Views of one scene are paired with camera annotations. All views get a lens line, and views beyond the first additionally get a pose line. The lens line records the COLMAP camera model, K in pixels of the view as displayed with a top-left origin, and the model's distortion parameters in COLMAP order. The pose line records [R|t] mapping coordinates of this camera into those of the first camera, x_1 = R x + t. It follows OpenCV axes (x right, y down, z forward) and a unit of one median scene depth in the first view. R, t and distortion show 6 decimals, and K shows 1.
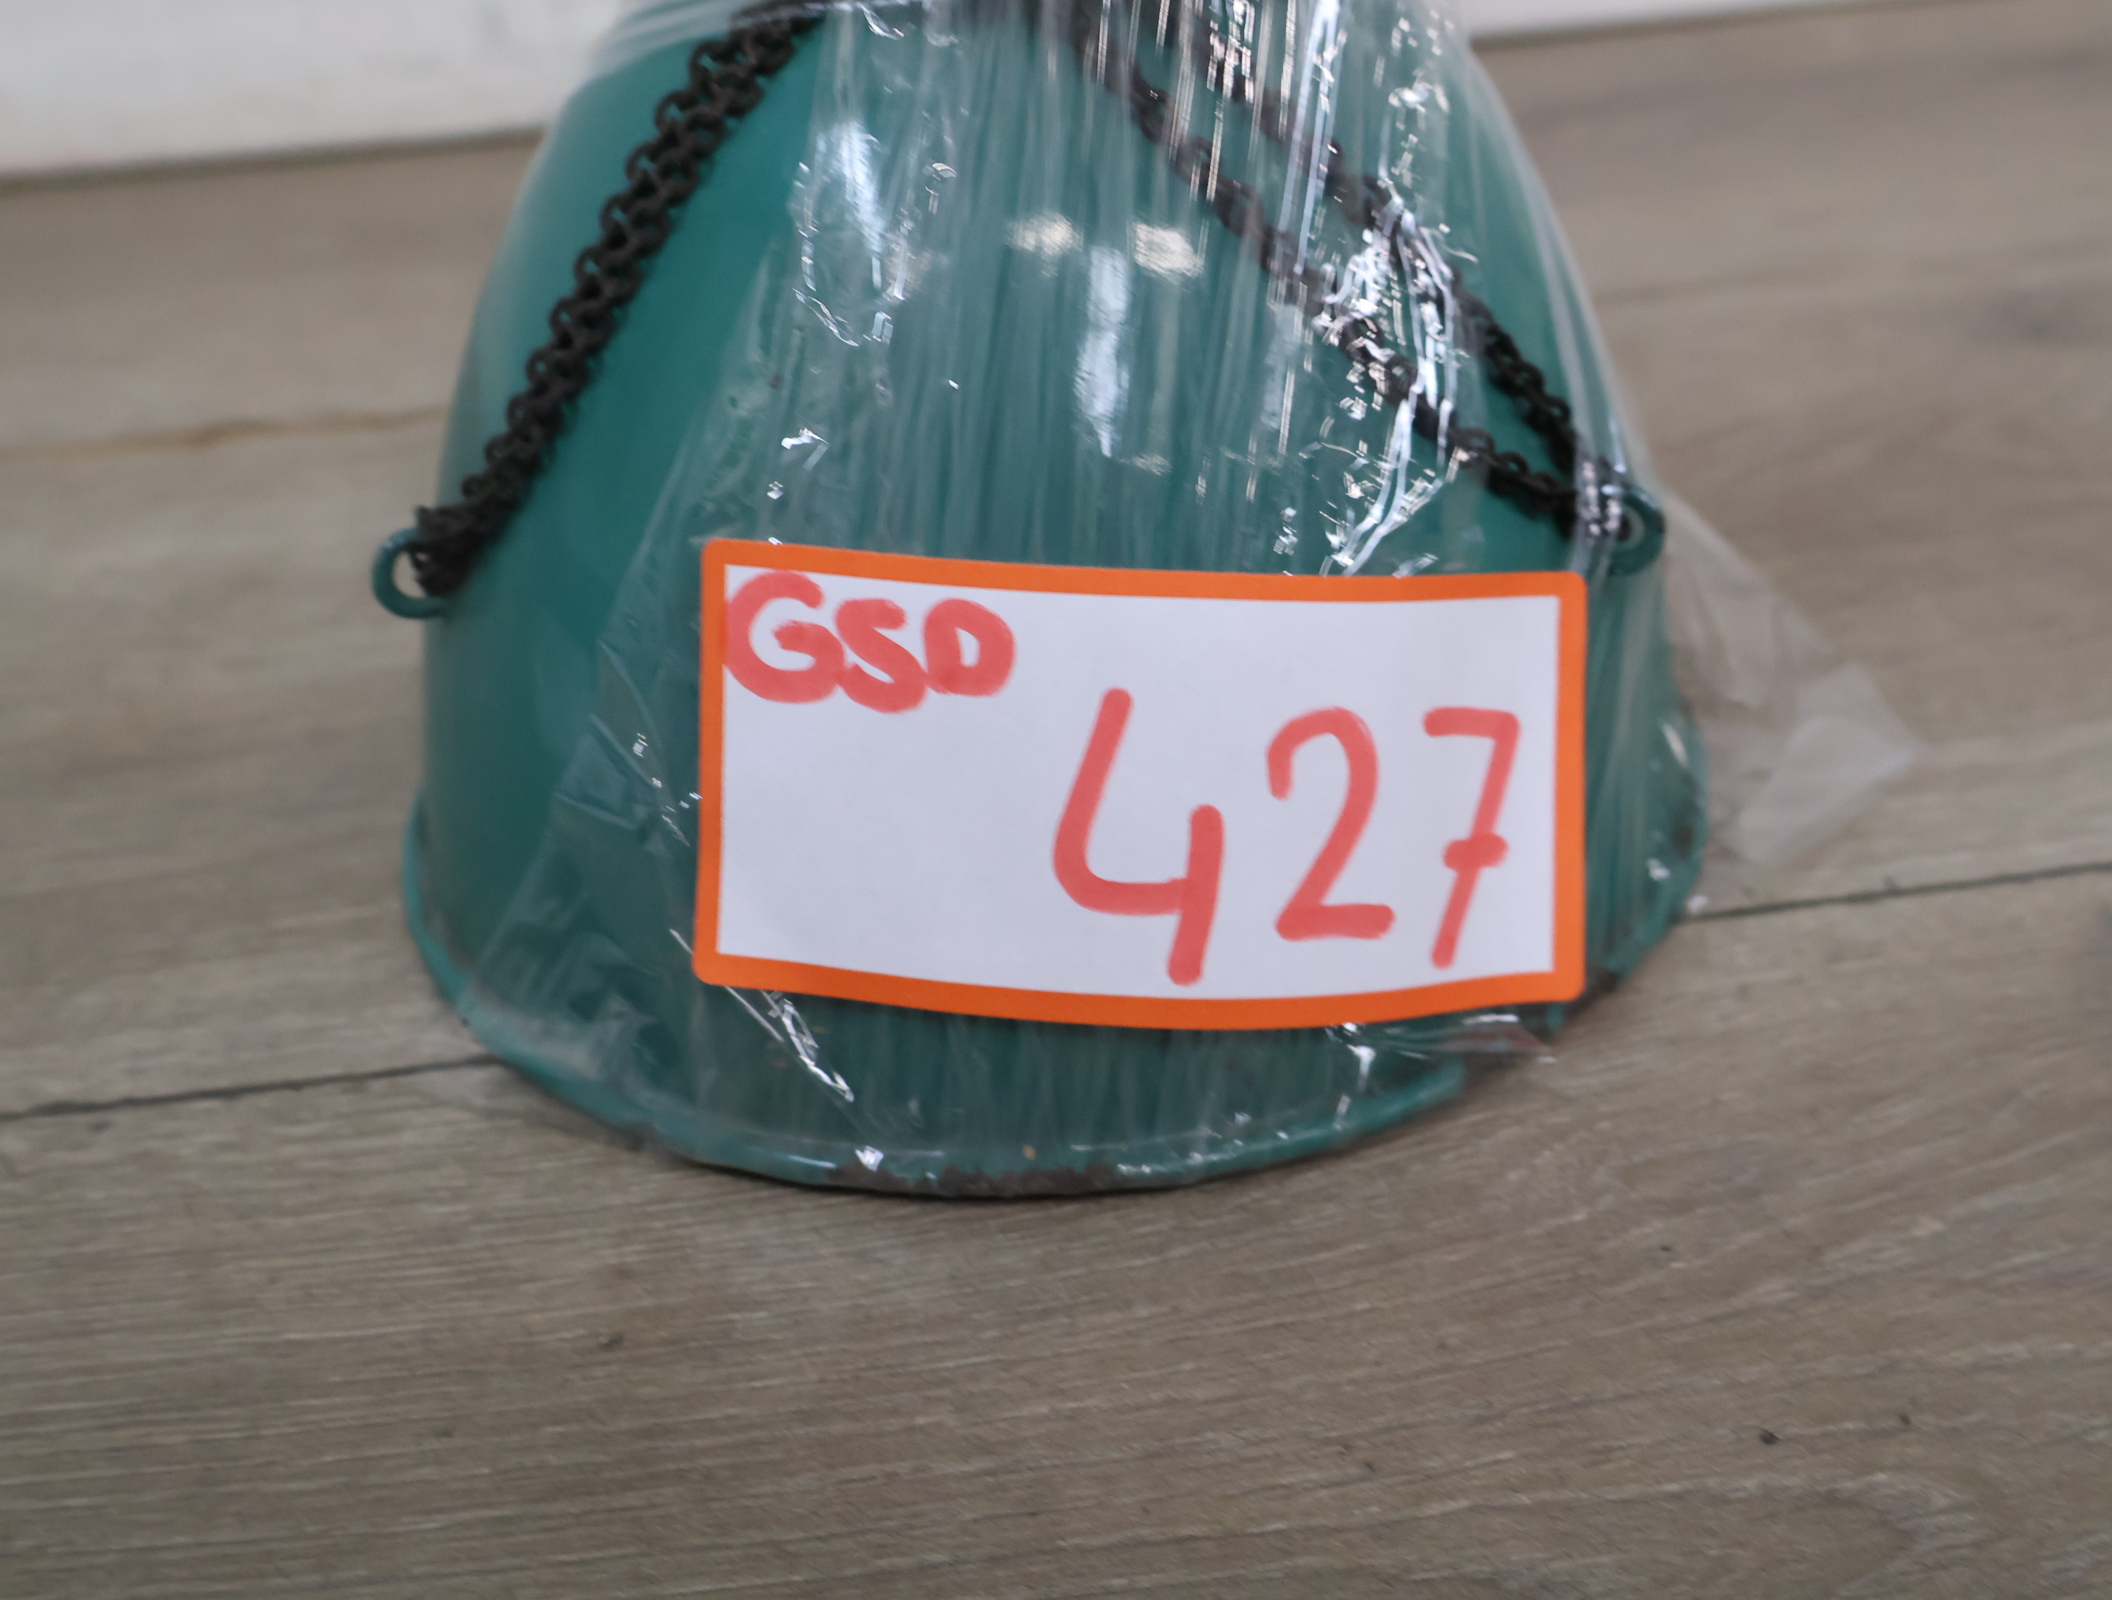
lens RADIAL K [[2357.4, 0, 1056.0], [0, 2357.4, 800.0], [0, 0, 1]] dist [0.010738, -0.012756]
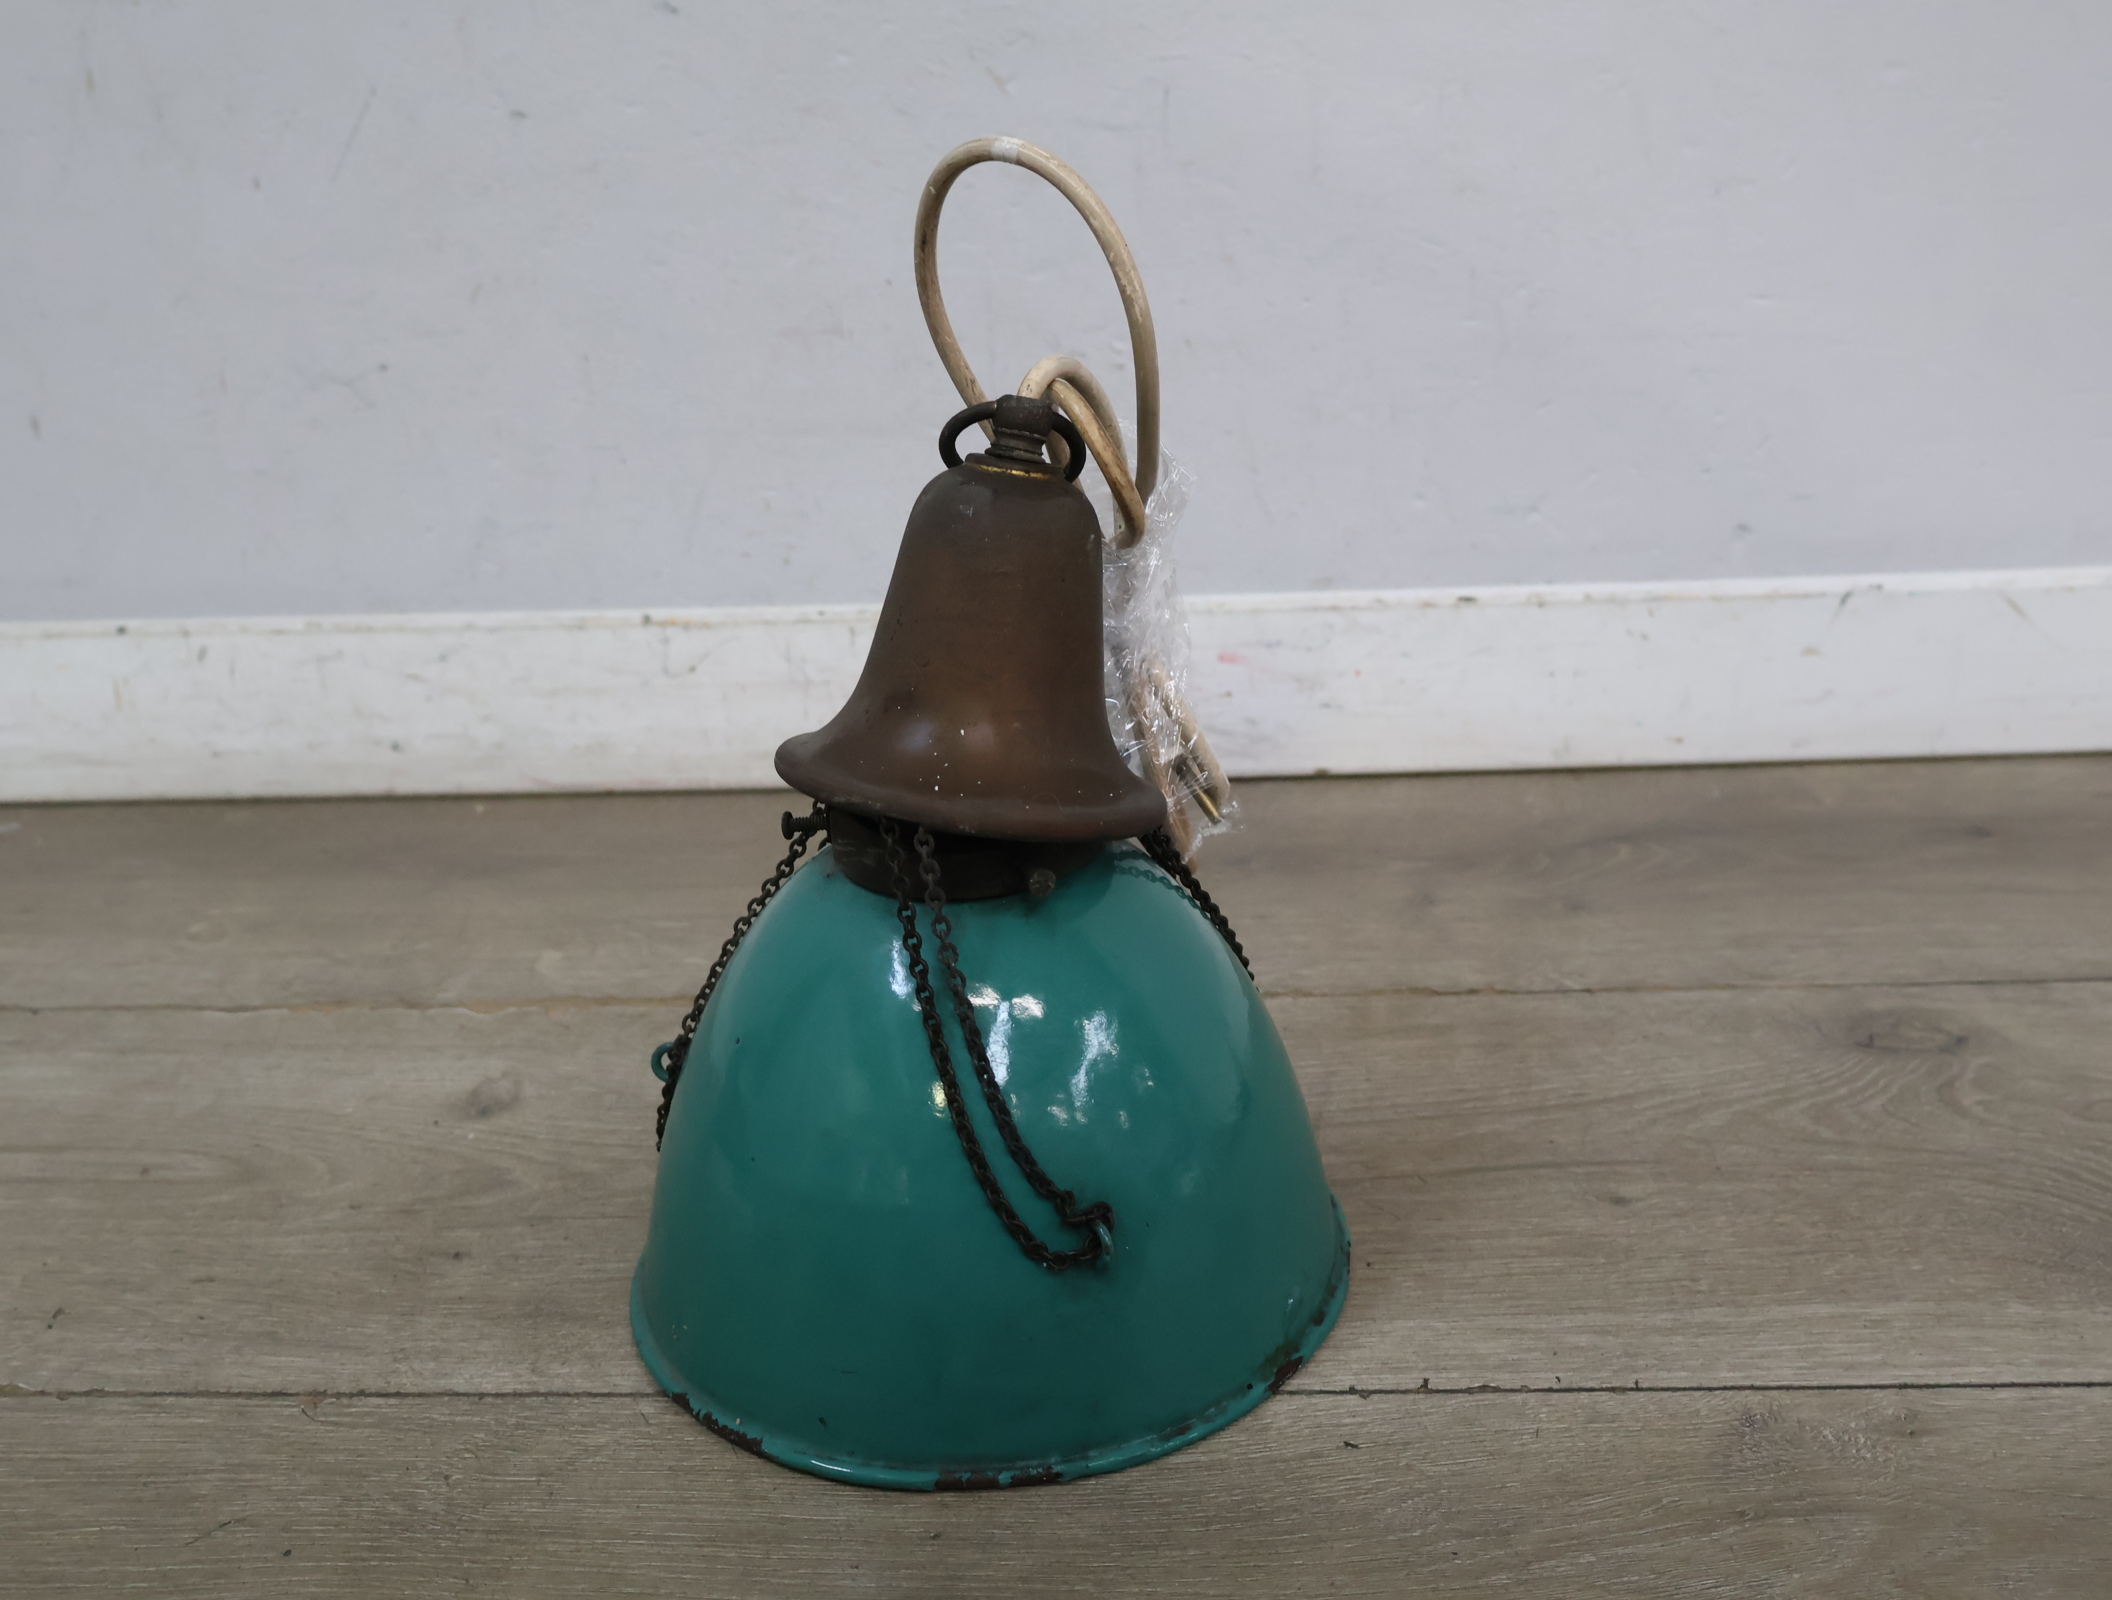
lens RADIAL K [[2335.1, 0, 1050.5], [0, 2335.1, 795.1], [0, 0, 1]] dist [0.007997, -0.014169]
pose [[0.987042, 0.080168, -0.139003, 0.142380], [-0.103668, 0.979793, -0.171049, -0.066335], [0.122481, 0.183243, 0.975408, -1.094030]]
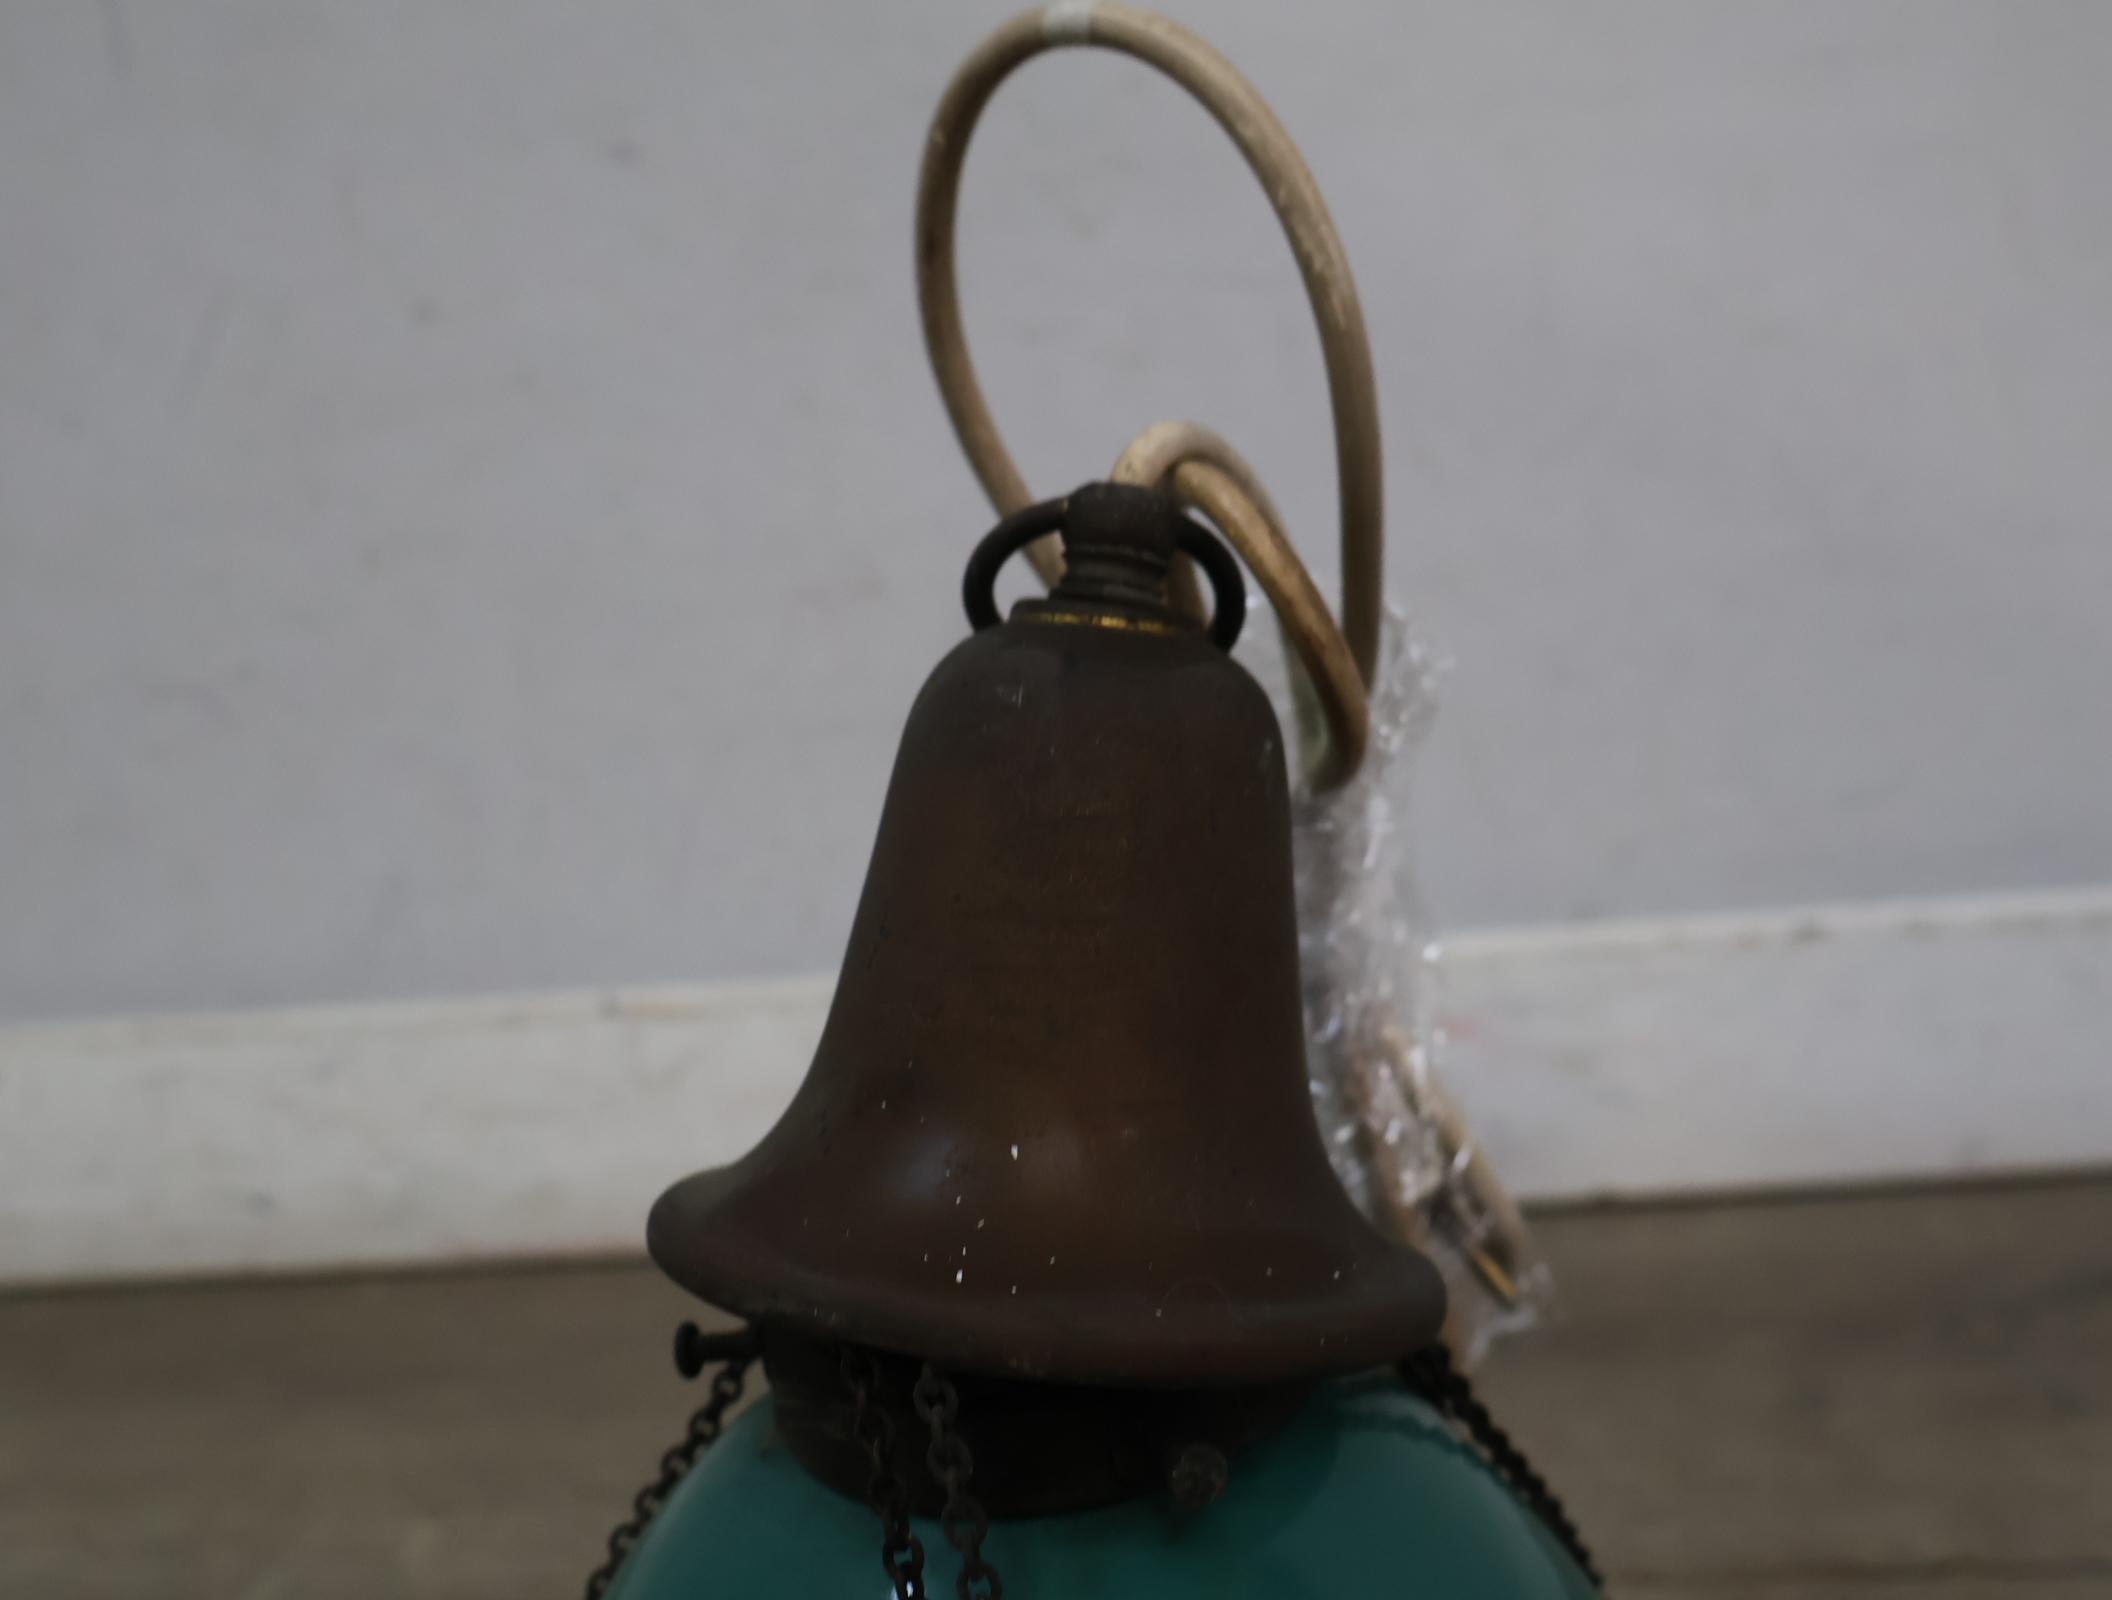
lens RADIAL K [[2386.3, 0, 1056.0], [0, 2386.3, 800.0], [0, 0, 1]] dist [-0.003250, 0.015267]
pose [[0.979247, 0.013477, -0.202222, -0.010049], [-0.082041, 0.938742, -0.334714, -0.272541], [0.185323, 0.344358, 0.920366, -0.061929]]
